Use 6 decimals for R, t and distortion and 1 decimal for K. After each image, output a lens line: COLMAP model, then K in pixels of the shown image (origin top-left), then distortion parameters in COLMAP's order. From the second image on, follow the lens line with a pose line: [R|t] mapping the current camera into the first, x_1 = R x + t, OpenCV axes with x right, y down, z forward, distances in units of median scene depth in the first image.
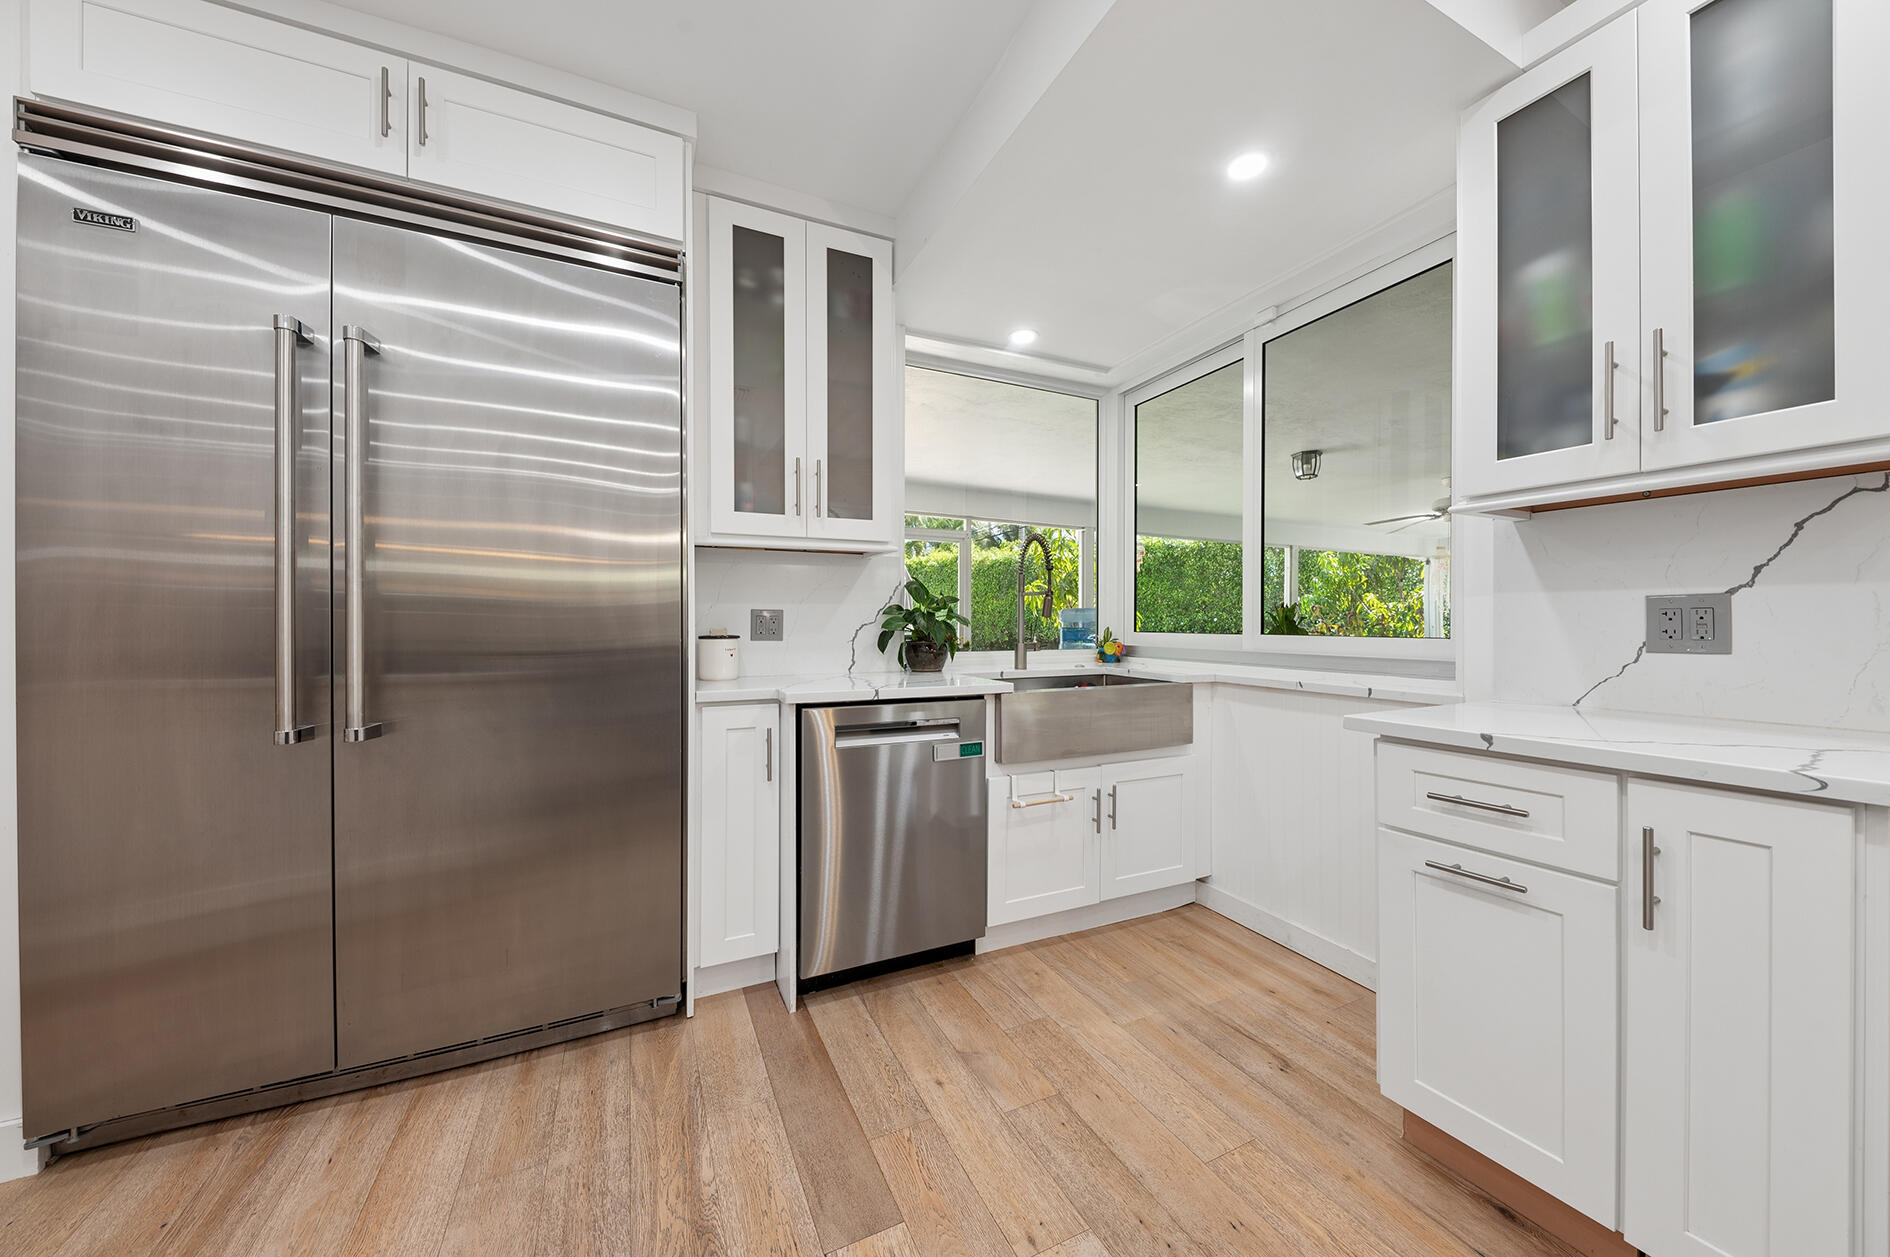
lens RADIAL K [[652.0, 0, 950.3], [0, 652.0, 625.1], [0, 0, 1]] dist [-0.000128, 0.000131]
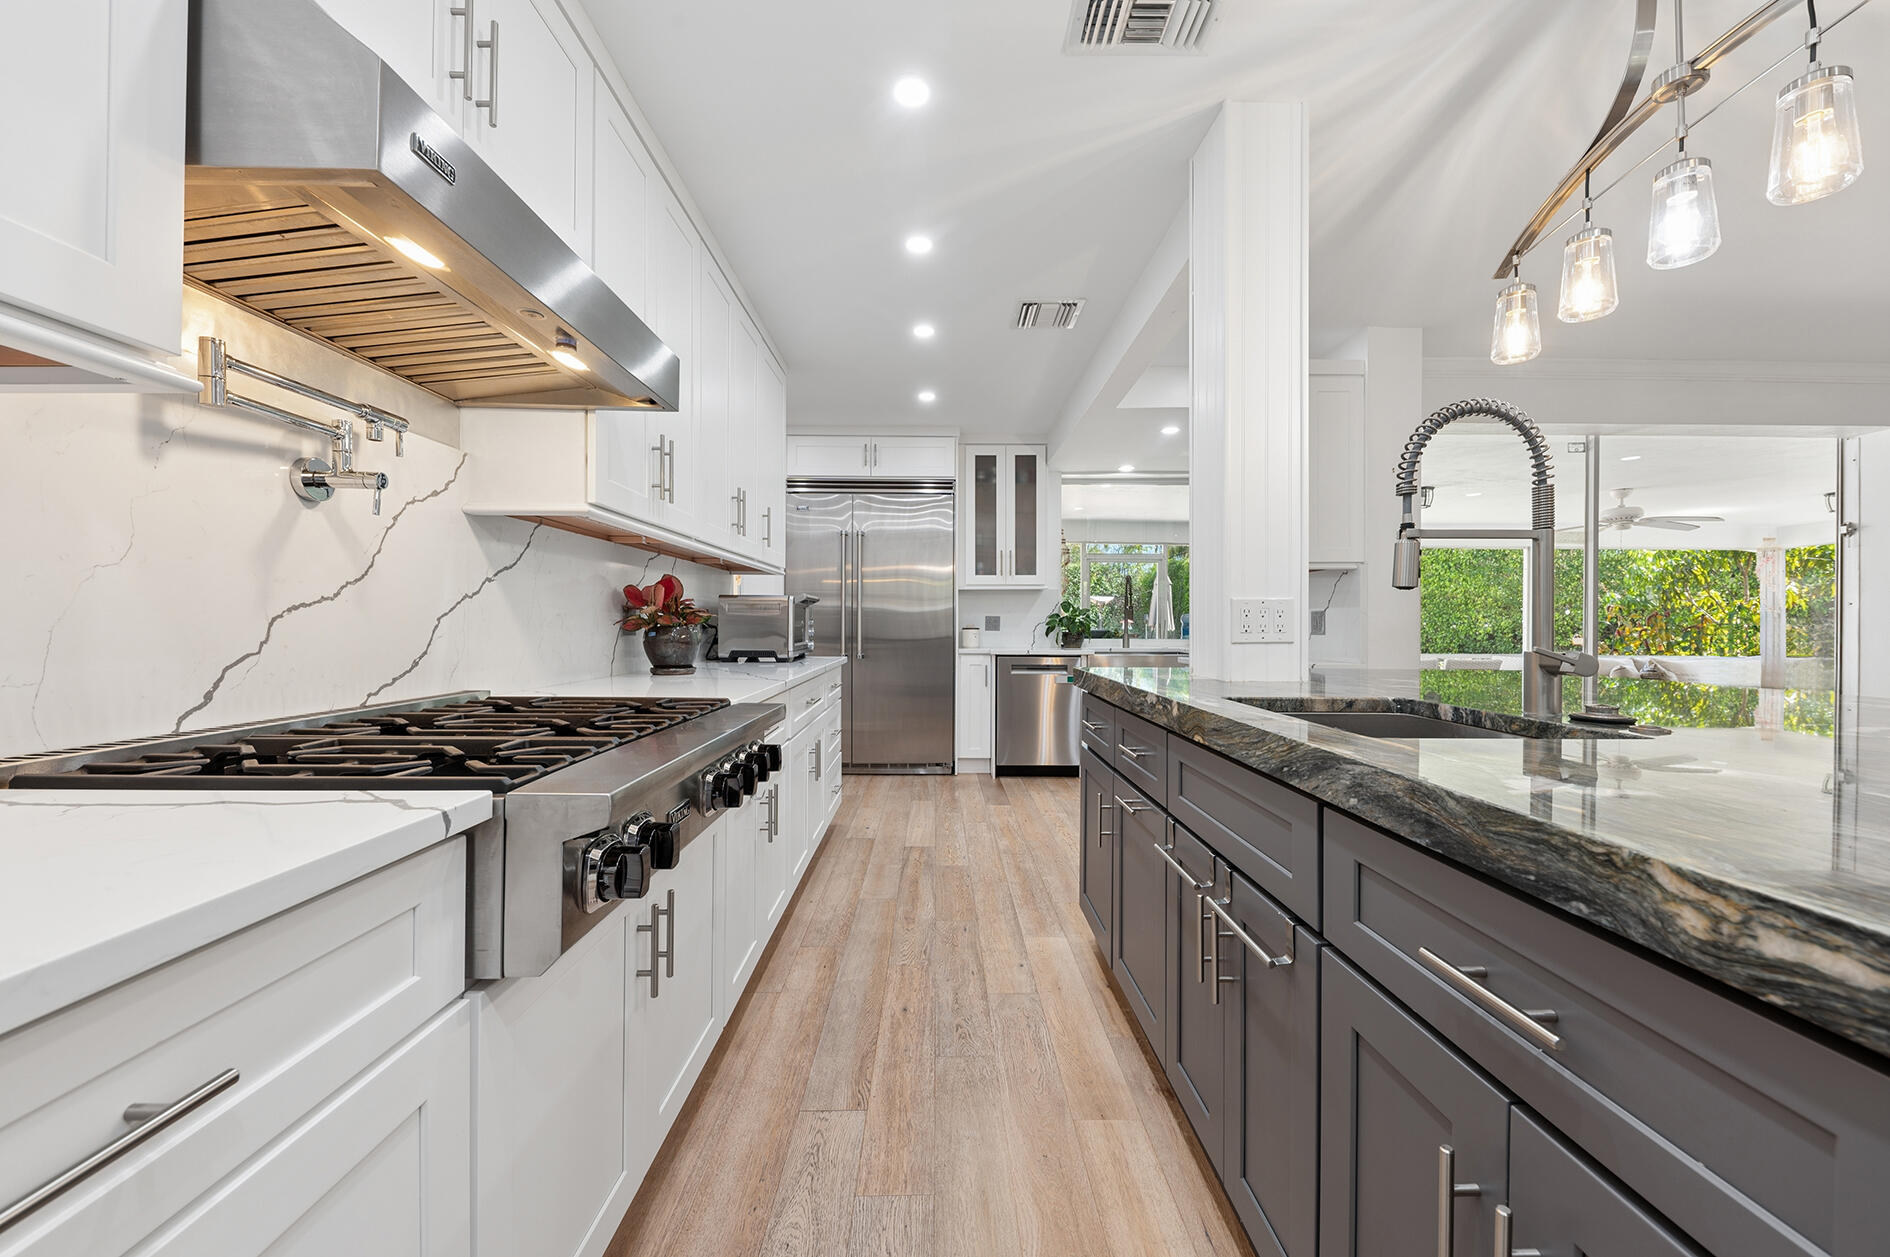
lens RADIAL K [[703.1, 0, 939.5], [0, 703.1, 631.2], [0, 0, 1]] dist [0.001536, -0.000546]
pose [[0.899171, 0.005914, -0.437558, 0.657537], [-0.003230, 0.999971, 0.006879, 0.010649], [0.437586, -0.004772, 0.899164, -1.326754]]
